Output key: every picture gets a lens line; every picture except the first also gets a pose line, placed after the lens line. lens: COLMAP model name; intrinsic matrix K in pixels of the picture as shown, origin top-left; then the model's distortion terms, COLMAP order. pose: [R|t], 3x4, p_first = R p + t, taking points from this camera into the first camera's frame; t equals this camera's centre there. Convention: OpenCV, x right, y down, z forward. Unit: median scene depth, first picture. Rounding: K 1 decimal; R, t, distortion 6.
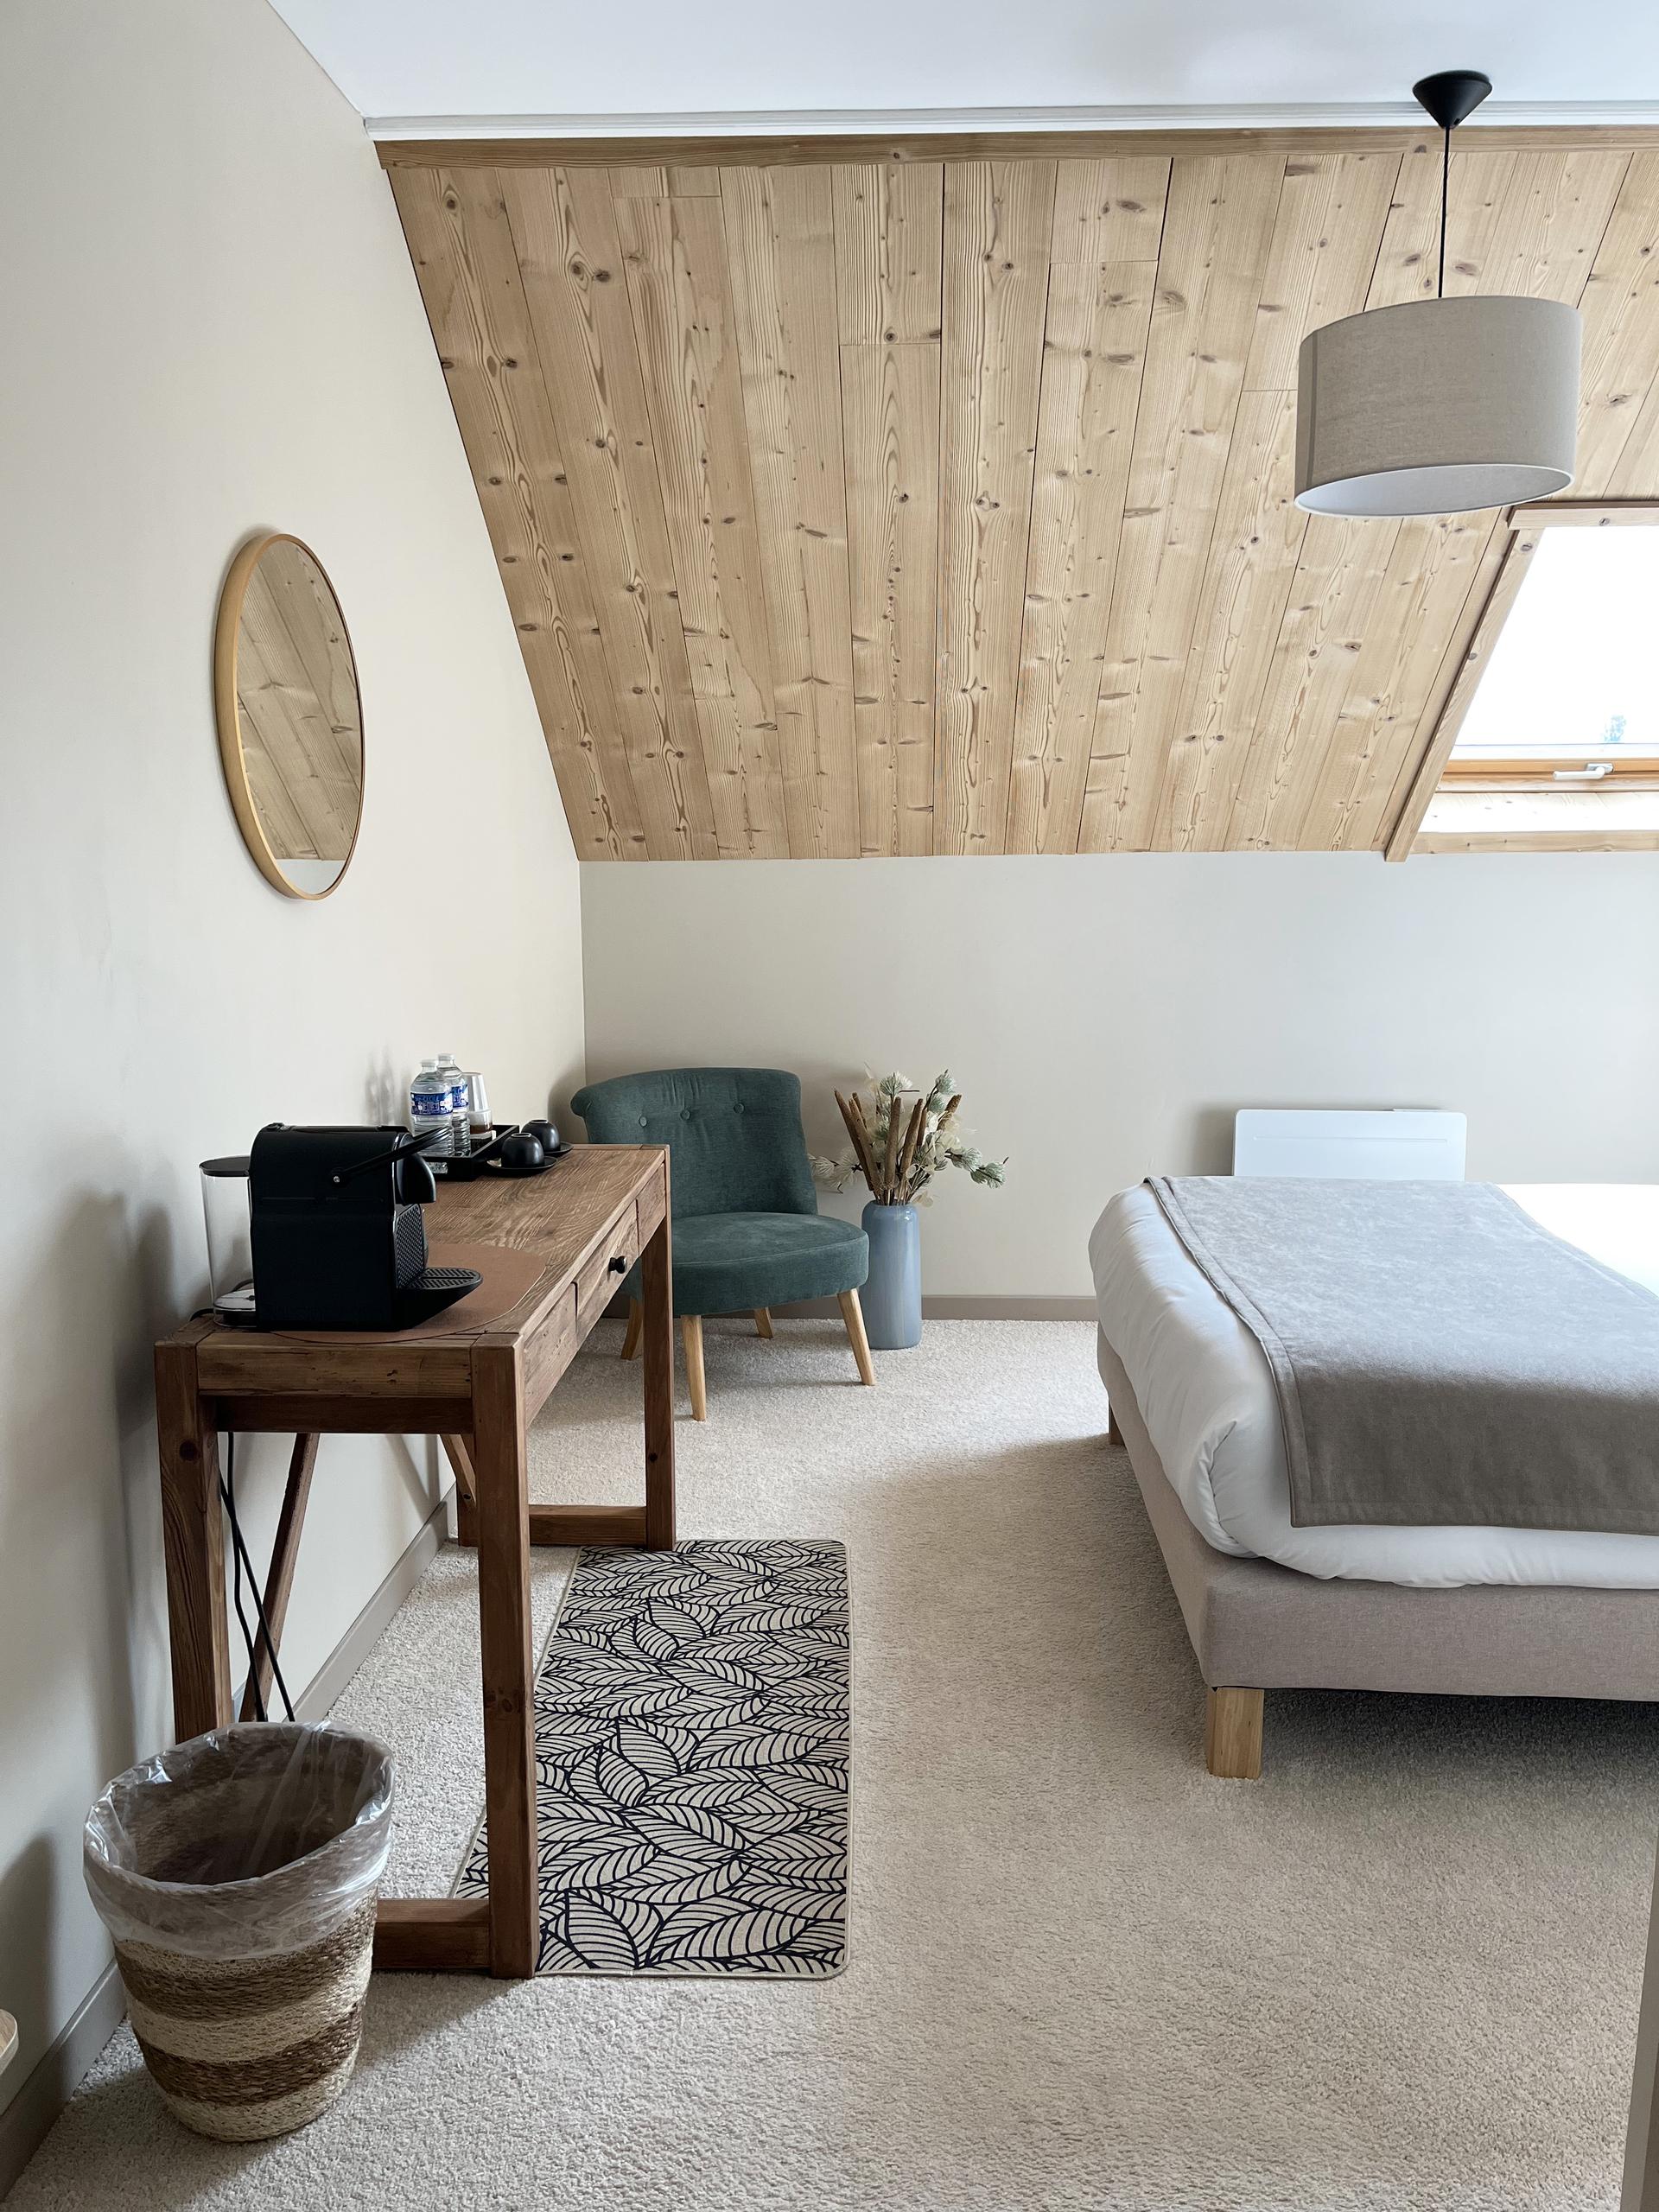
lens RADIAL K [[1650.7, 0, 828.8], [0, 1650.7, 1108.7], [0, 0, 1]] dist [0.002630, -0.020000]
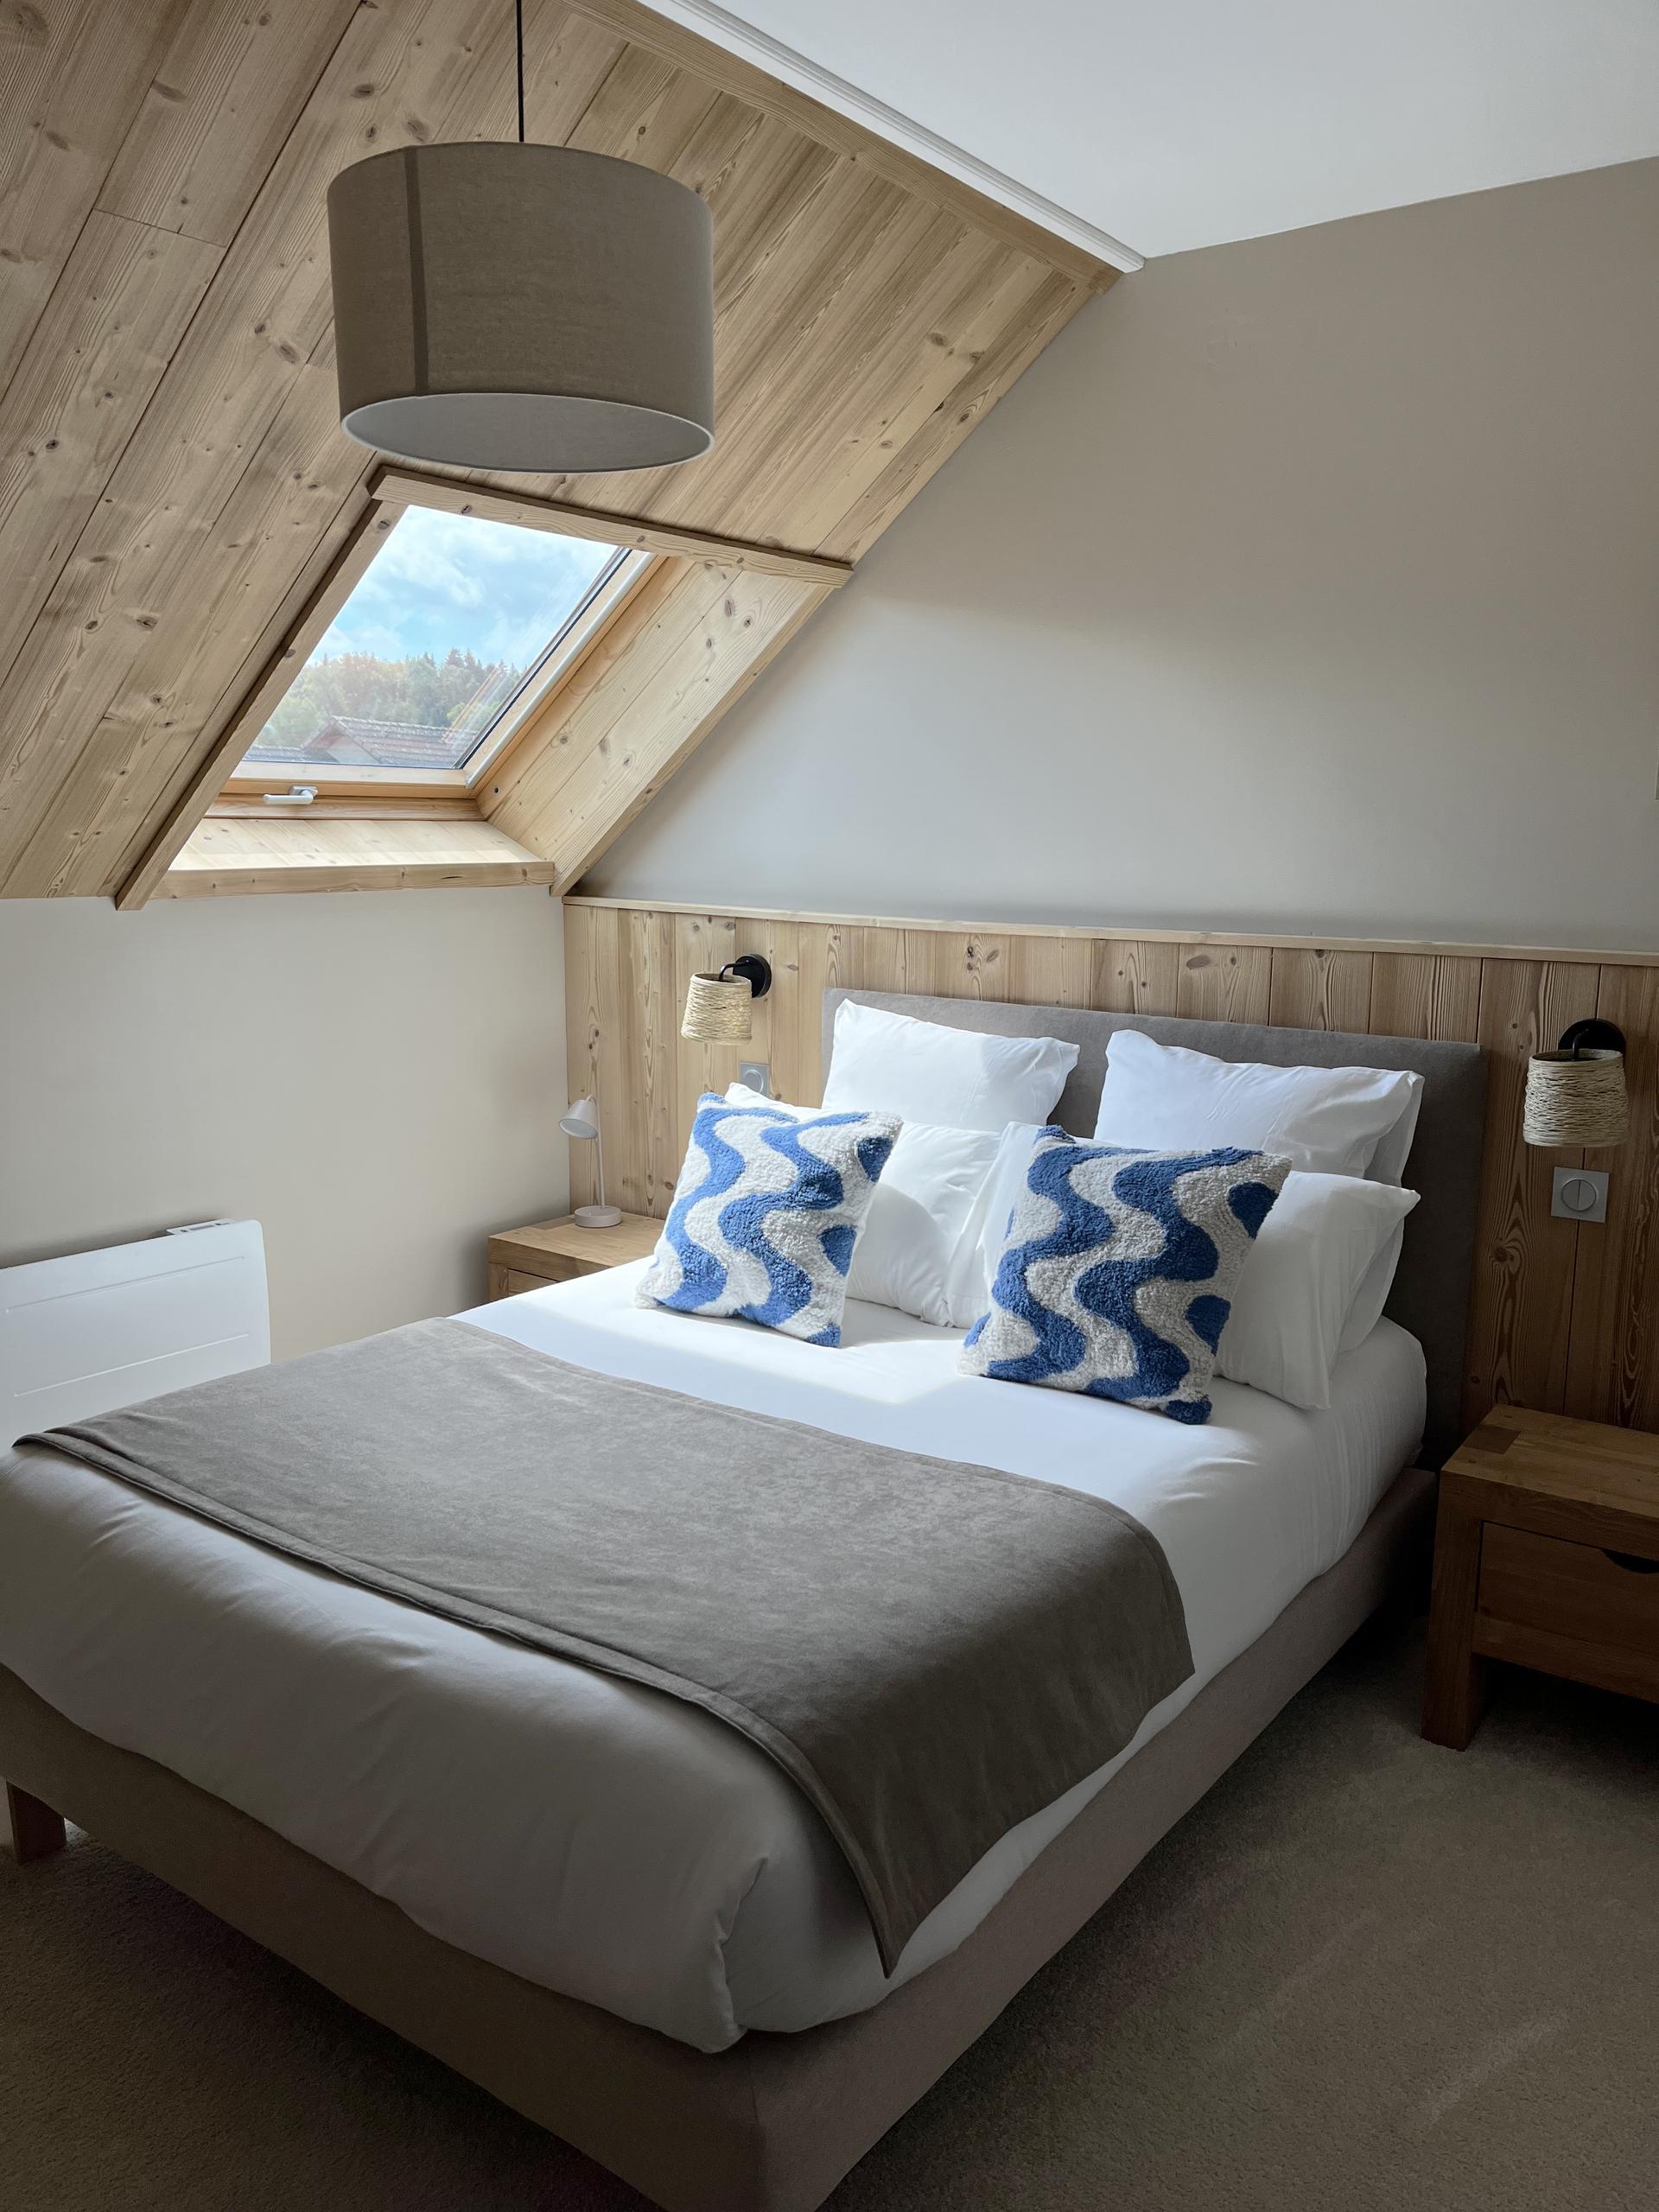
lens RADIAL K [[1650.7, 0, 832.8], [0, 1650.7, 1097.2], [0, 0, 1]] dist [0.002630, -0.020000]
pose [[0.536281, -0.124099, 0.834866, -0.145312], [0.124429, 0.989949, 0.067223, -0.087450], [-0.834817, 0.067831, 0.546333, 0.375306]]
